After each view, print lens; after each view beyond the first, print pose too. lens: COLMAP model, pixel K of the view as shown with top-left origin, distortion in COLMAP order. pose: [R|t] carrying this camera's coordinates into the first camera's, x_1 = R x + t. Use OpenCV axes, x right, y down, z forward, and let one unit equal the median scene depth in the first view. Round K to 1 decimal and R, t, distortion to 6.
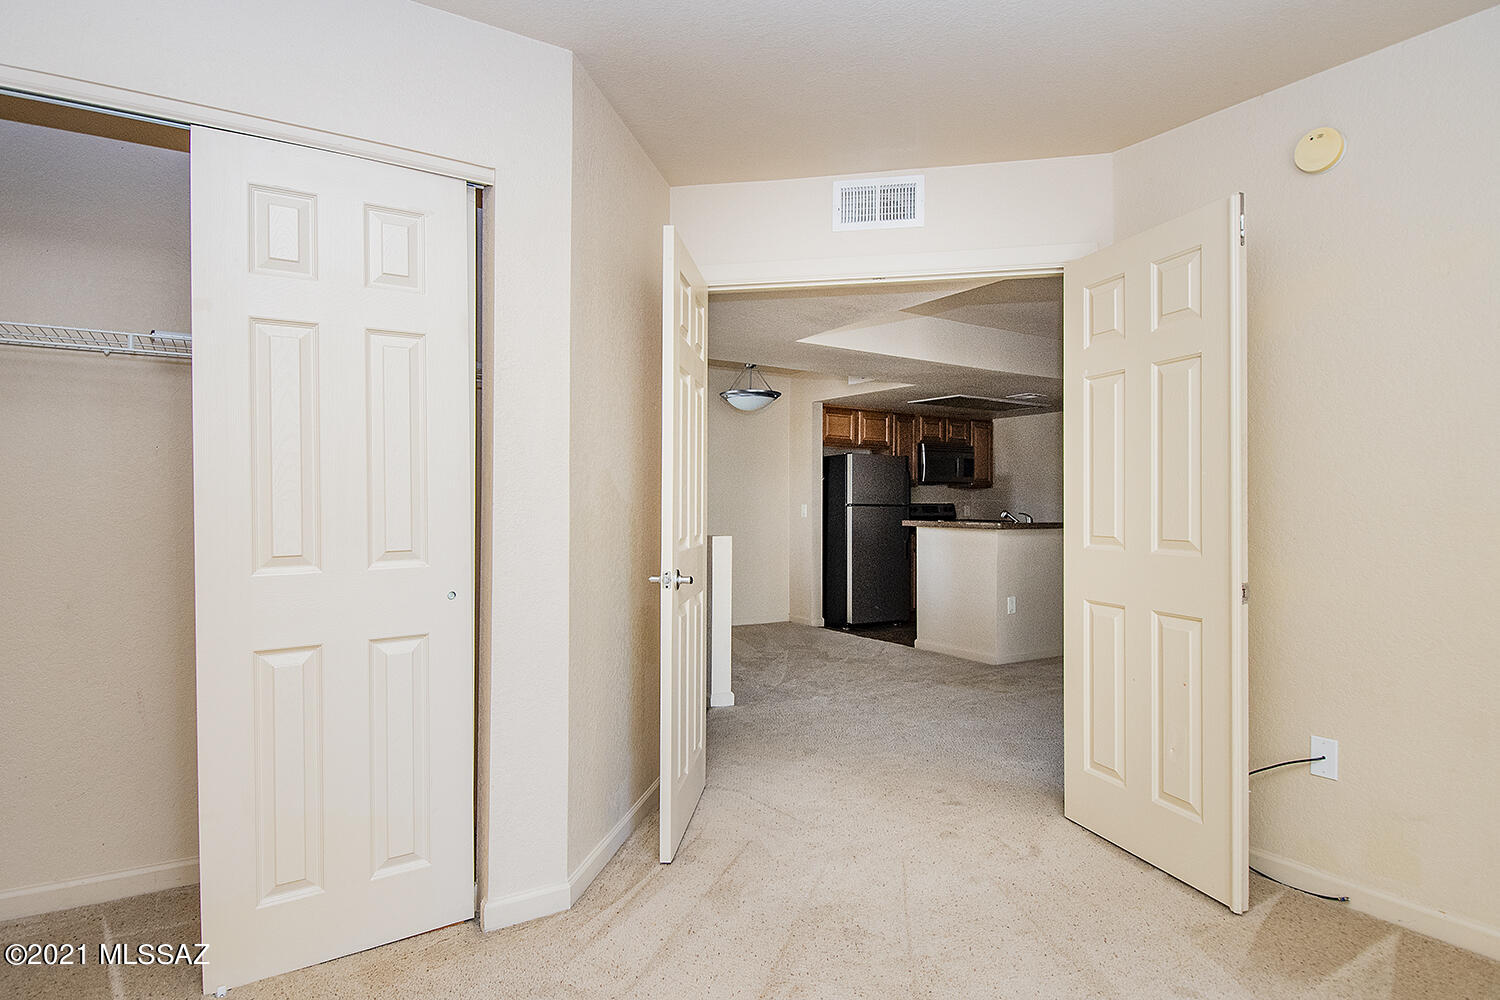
lens RADIAL K [[765.9, 0, 750.0], [0, 765.9, 500.0], [0, 0, 1]] dist [-0.027771, -0.001070]
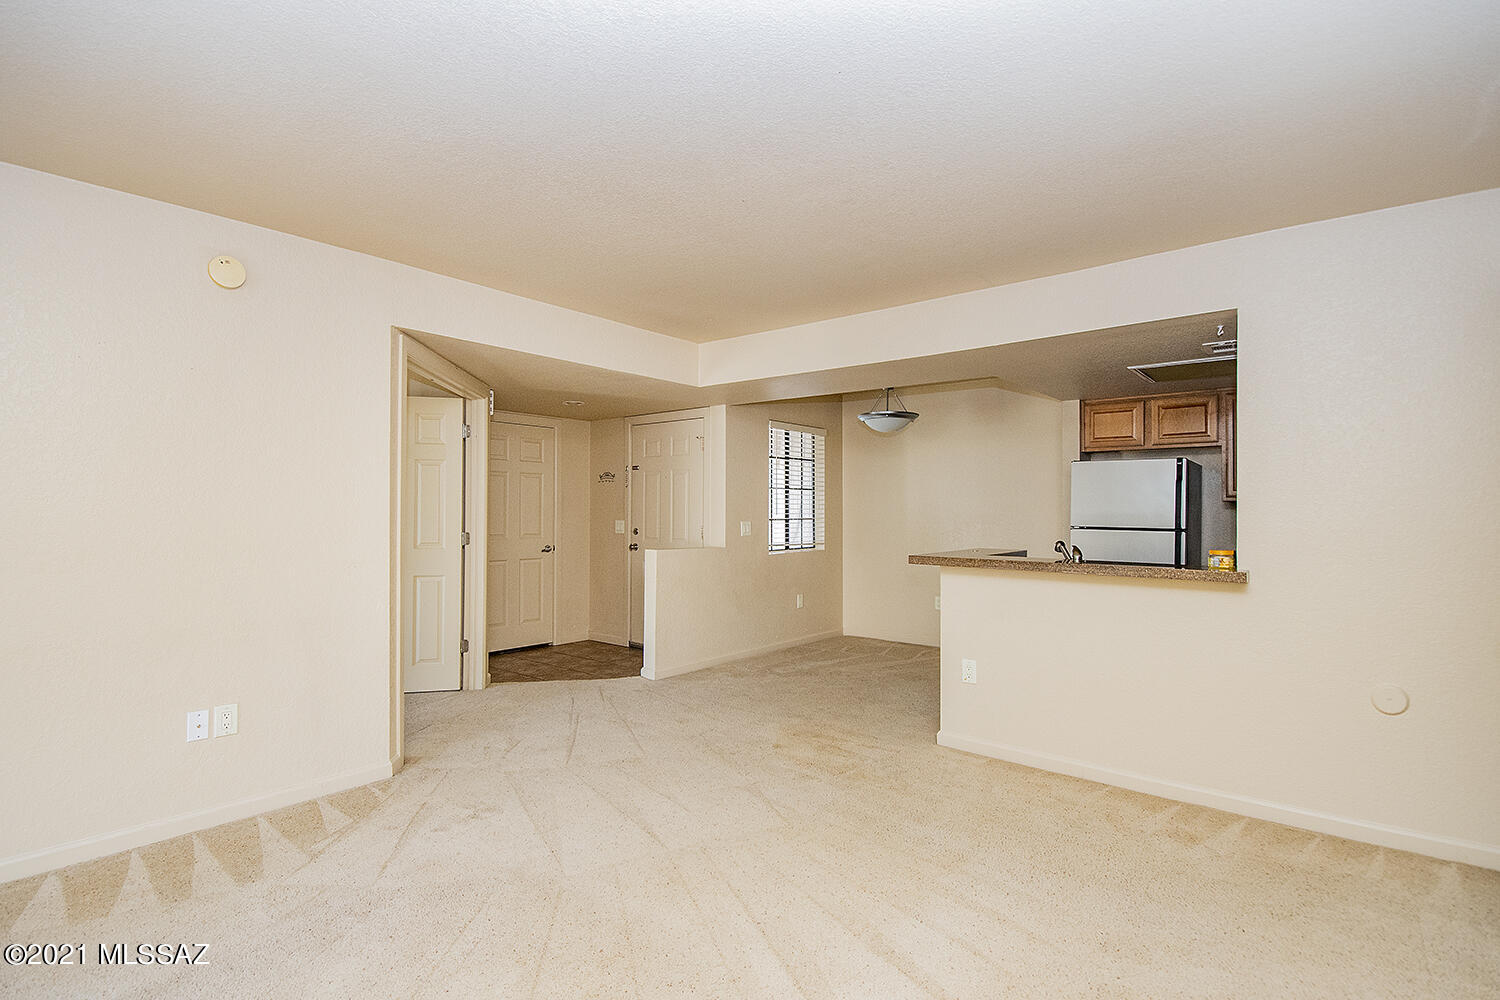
lens RADIAL K [[687.0, 0, 750.0], [0, 687.0, 500.0], [0, 0, 1]] dist [0.001438, -0.013764]
pose [[0.297819, -0.020128, -0.954410, 0.829781], [-0.006973, 0.999705, -0.023260, -0.002254], [0.954597, 0.013583, 0.297591, 0.541298]]
